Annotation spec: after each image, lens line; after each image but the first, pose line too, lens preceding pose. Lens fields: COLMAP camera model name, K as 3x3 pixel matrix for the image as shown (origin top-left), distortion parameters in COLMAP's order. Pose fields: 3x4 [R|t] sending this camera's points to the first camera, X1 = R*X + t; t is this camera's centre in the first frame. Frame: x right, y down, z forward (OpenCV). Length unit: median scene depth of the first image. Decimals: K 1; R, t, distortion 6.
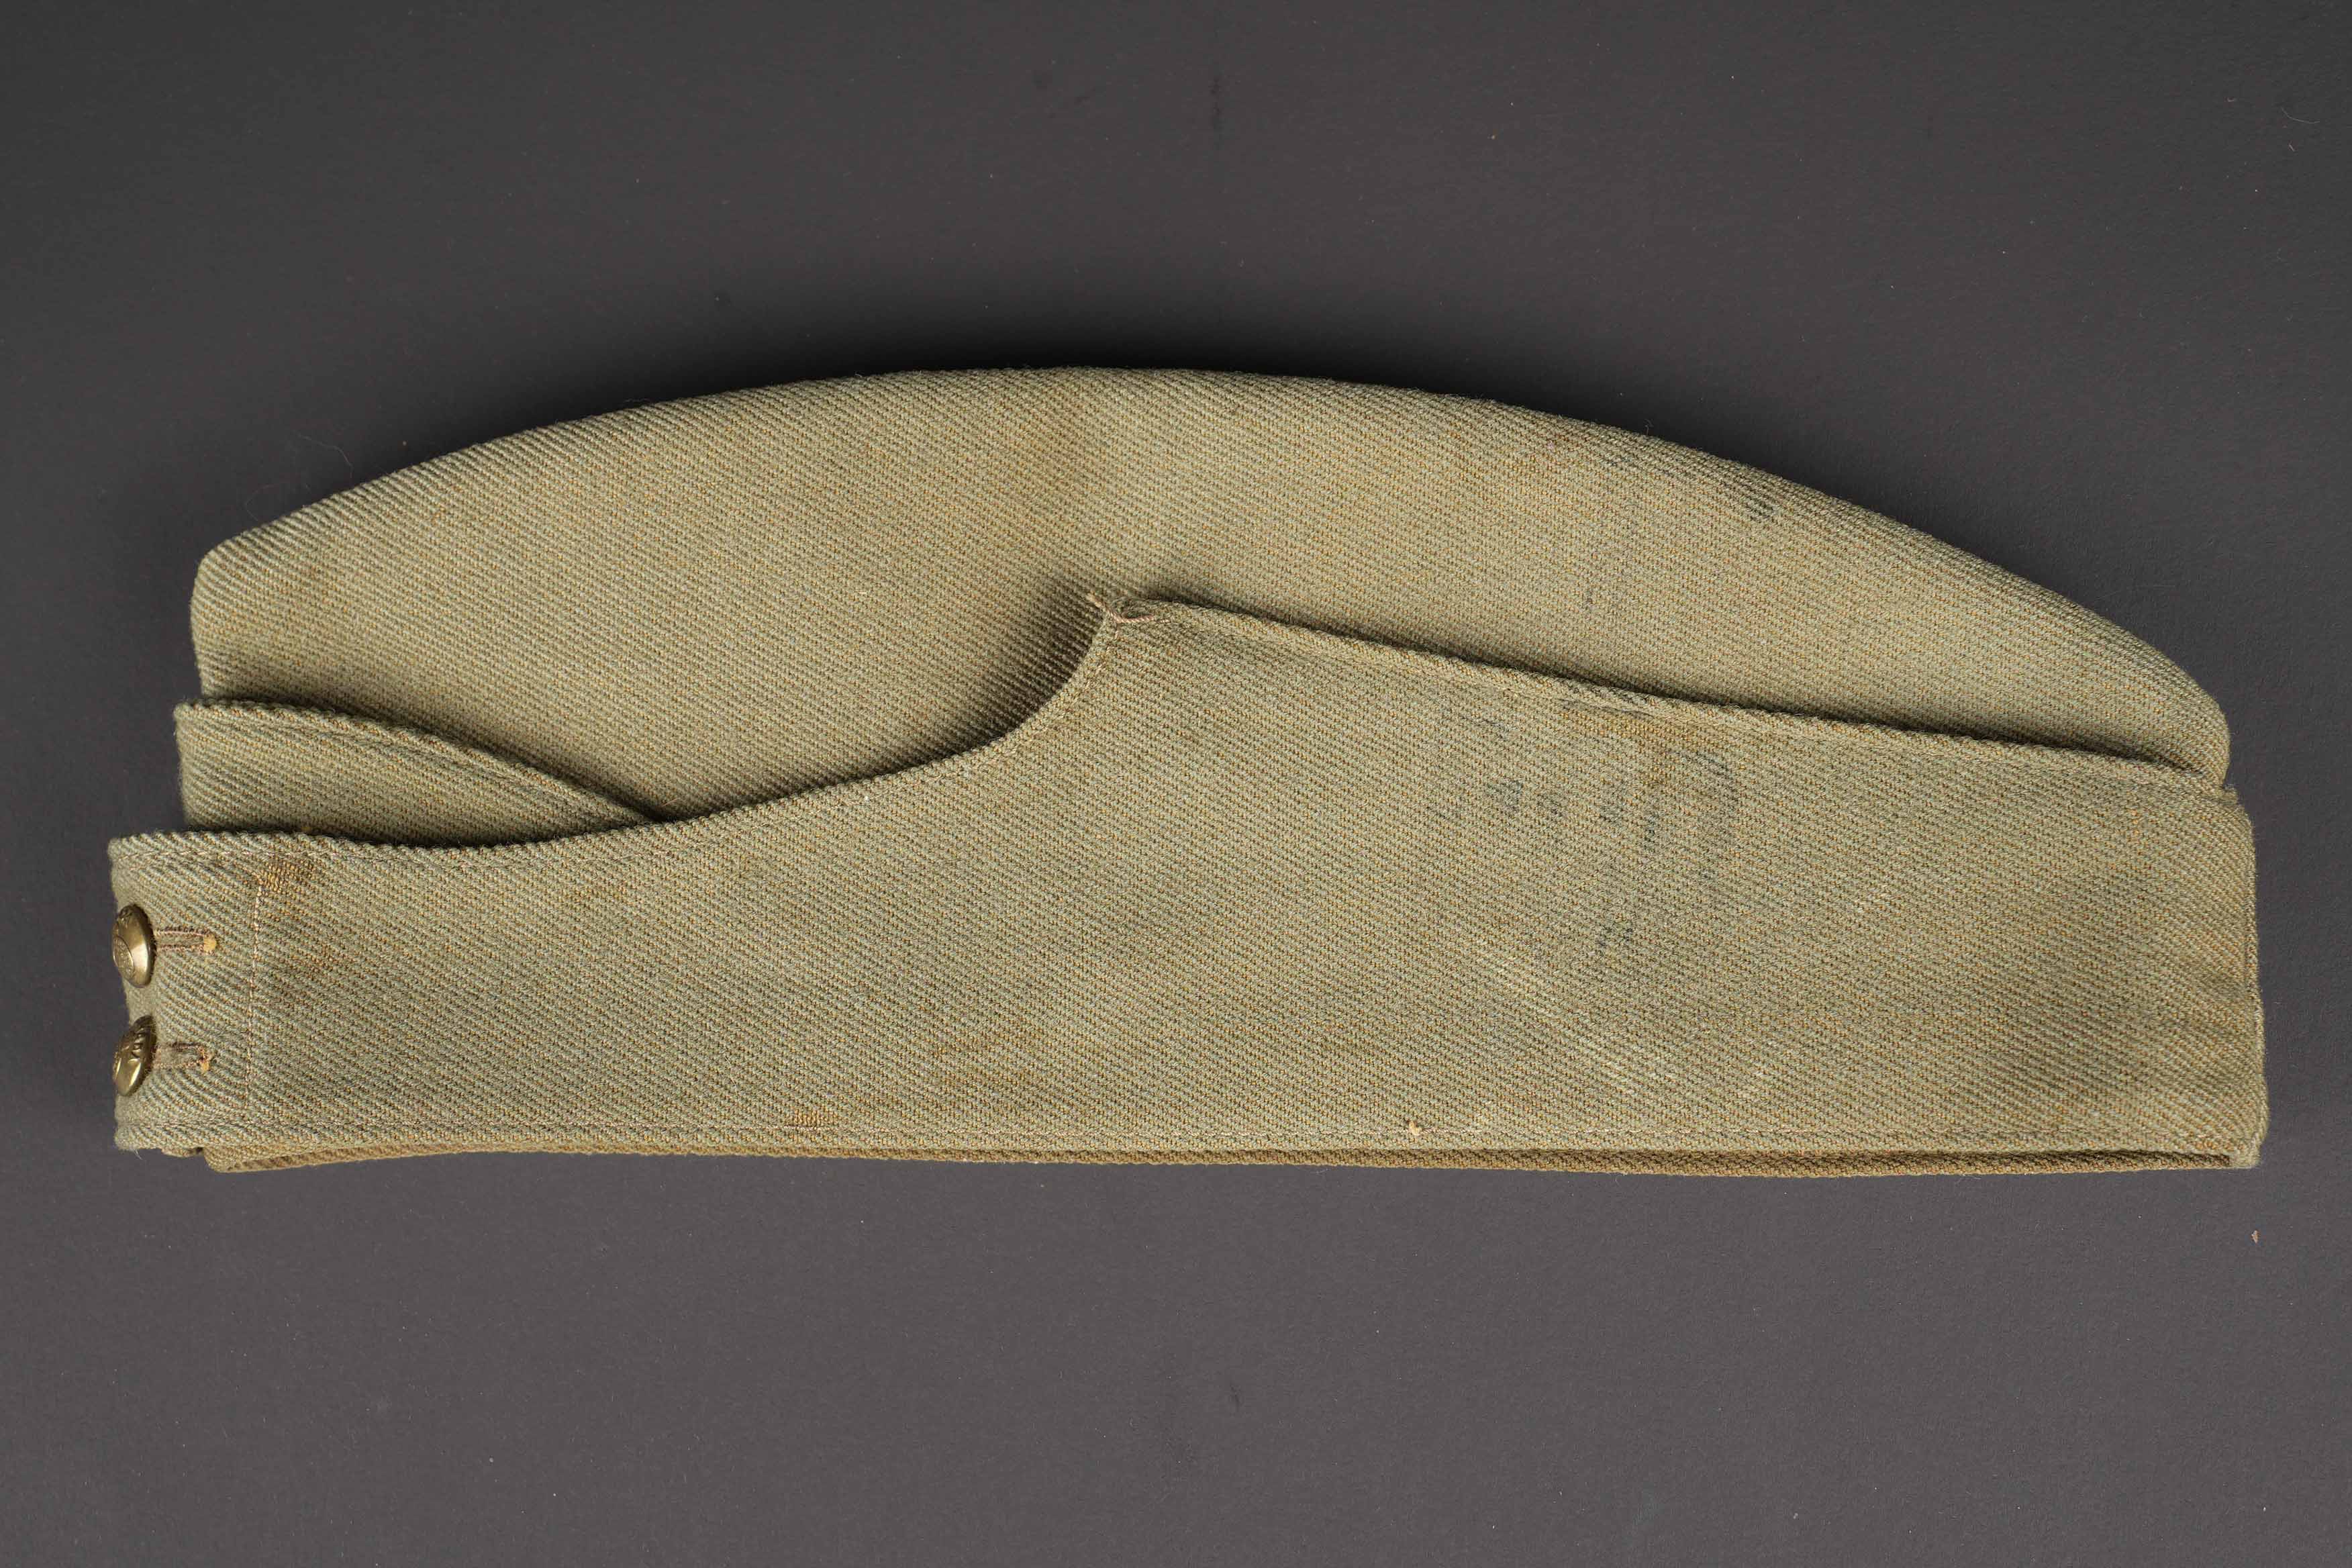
lens RADIAL K [[3377.8, 0, 1179.1], [0, 3377.8, 791.2], [0, 0, 1]] dist [0.157936, 0.000000]
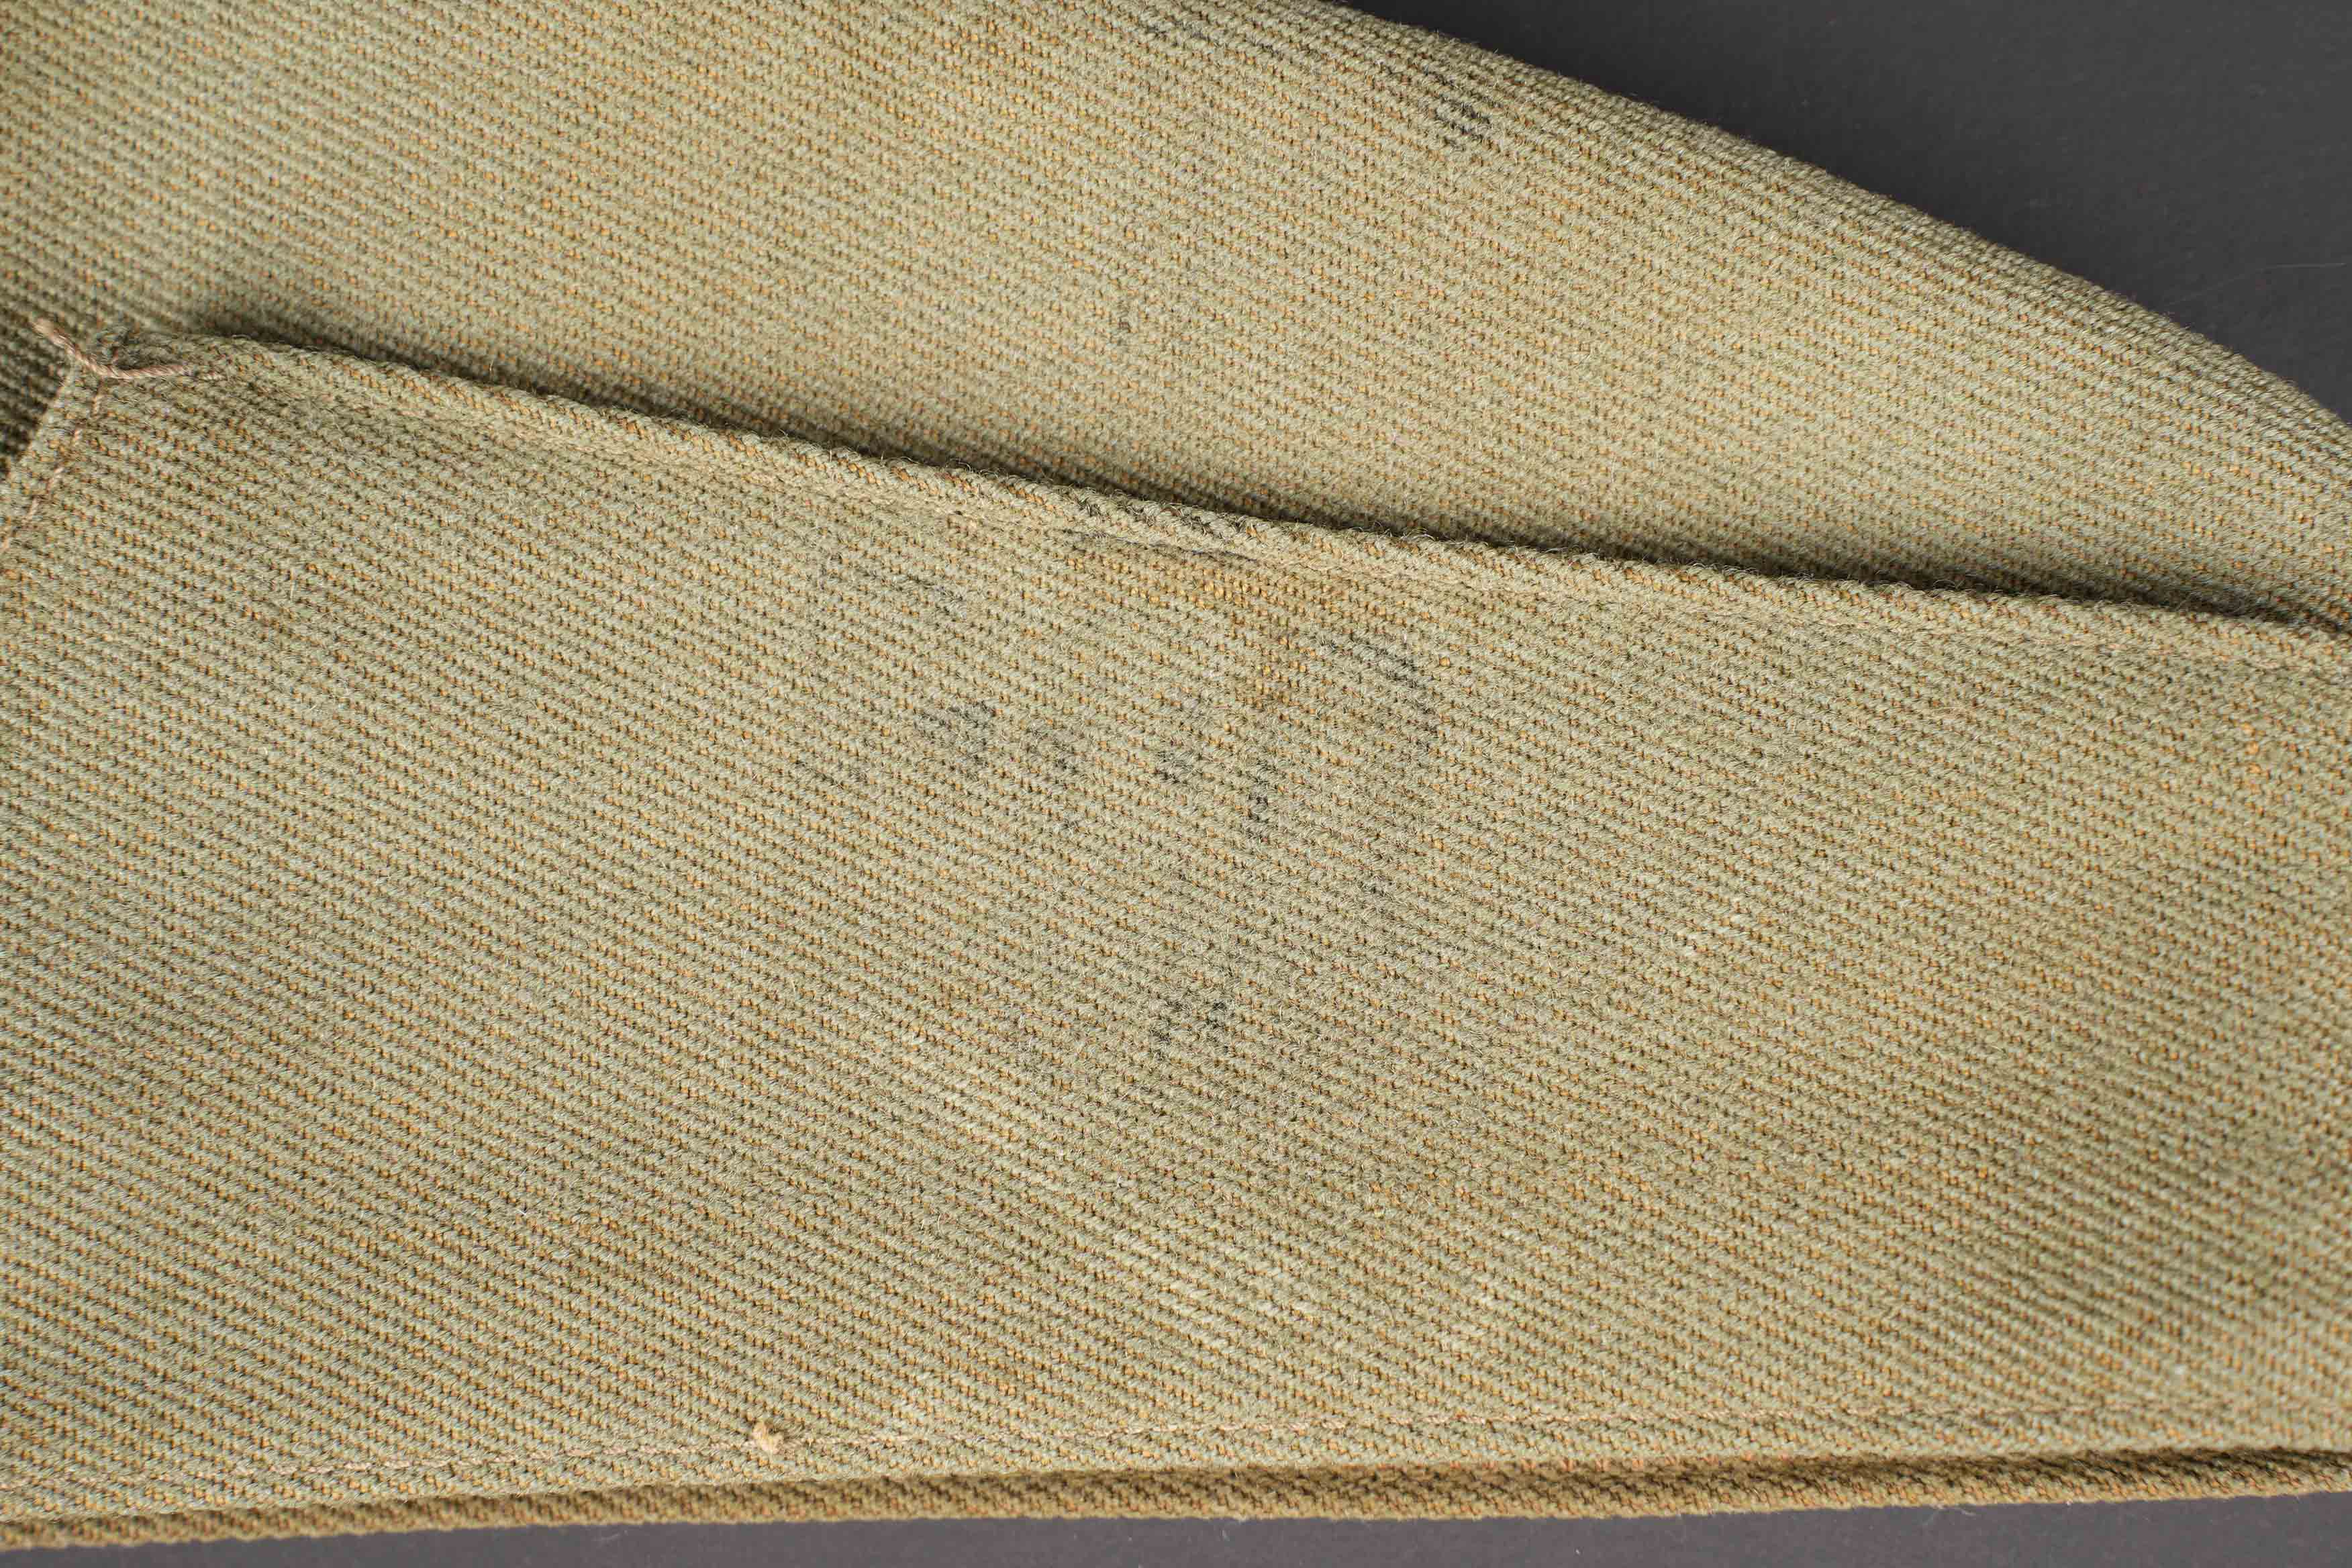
lens RADIAL K [[5271.2, 0, 1171.2], [0, 5271.2, 783.3], [0, 0, 1]] dist [0.565115, 0.000000]
pose [[0.999623, -0.024365, 0.012631, 0.117806], [0.024693, 0.999345, -0.026450, 0.029190], [-0.011979, 0.026752, 0.999570, 0.250321]]
